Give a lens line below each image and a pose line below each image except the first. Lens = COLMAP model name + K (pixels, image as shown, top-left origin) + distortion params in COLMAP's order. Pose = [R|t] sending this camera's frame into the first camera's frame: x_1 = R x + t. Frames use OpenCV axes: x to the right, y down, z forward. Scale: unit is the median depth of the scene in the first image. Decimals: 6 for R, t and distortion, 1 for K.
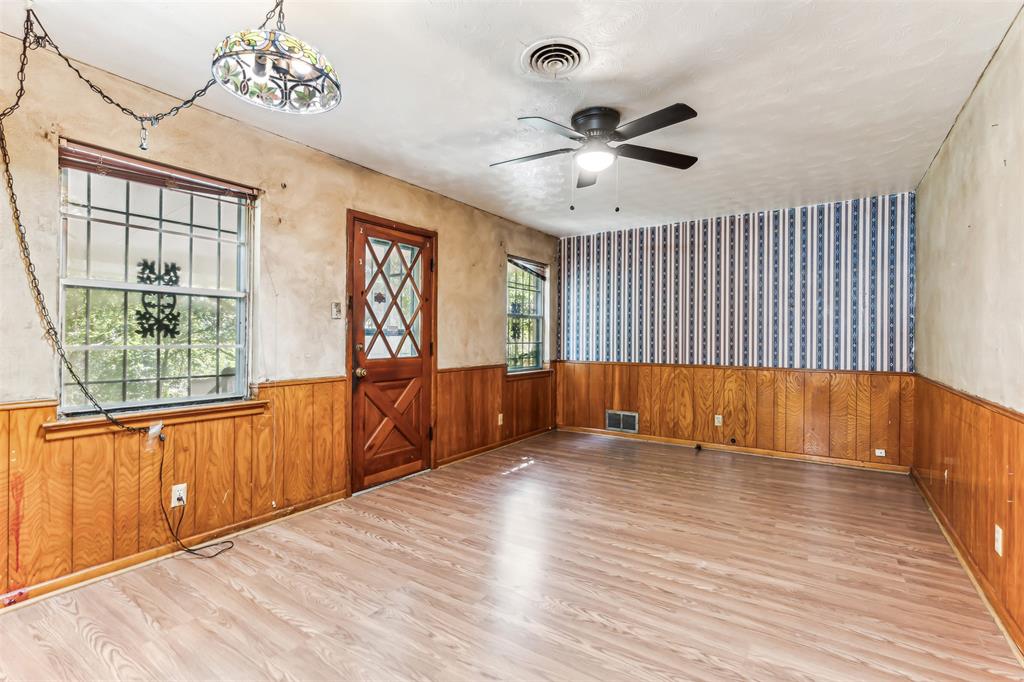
lens RADIAL K [[470.8, 0, 512.9], [0, 470.8, 336.5], [0, 0, 1]] dist [-0.003508, 0.000019]
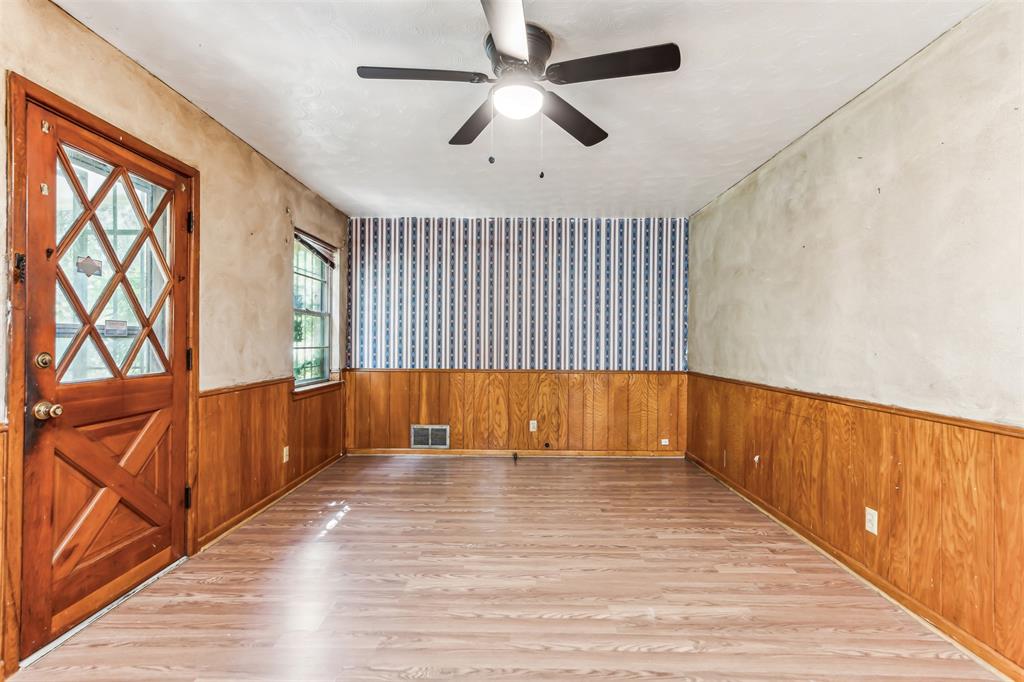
lens RADIAL K [[463.9, 0, 512.3], [0, 463.9, 341.1], [0, 0, 1]] dist [0.001090, 0.005844]
pose [[0.834092, 0.001415, 0.551624, -0.169426], [-0.004391, 0.999982, 0.004073, -0.001816], [-0.551608, -0.005819, 0.834083, 0.287670]]
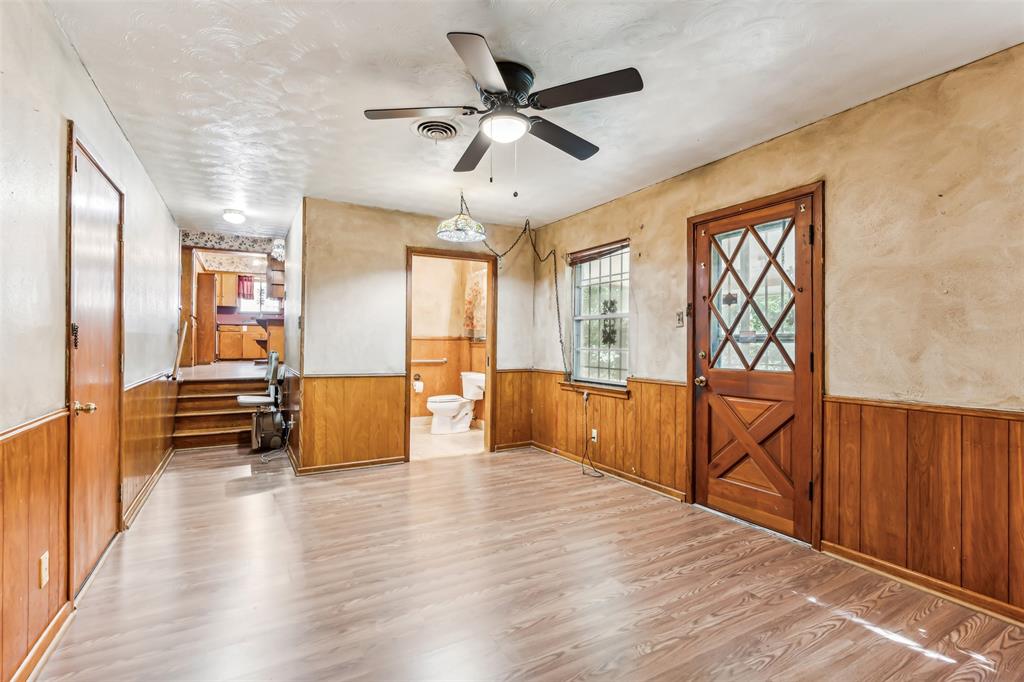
lens RADIAL K [[469.9, 0, 510.9], [0, 469.9, 342.9], [0, 0, 1]] dist [-0.000858, 0.000591]
pose [[-0.441784, -0.006870, -0.897095, 0.653020], [-0.004705, 0.999975, -0.005341, 0.004853], [0.897109, 0.001861, -0.441806, 0.993113]]
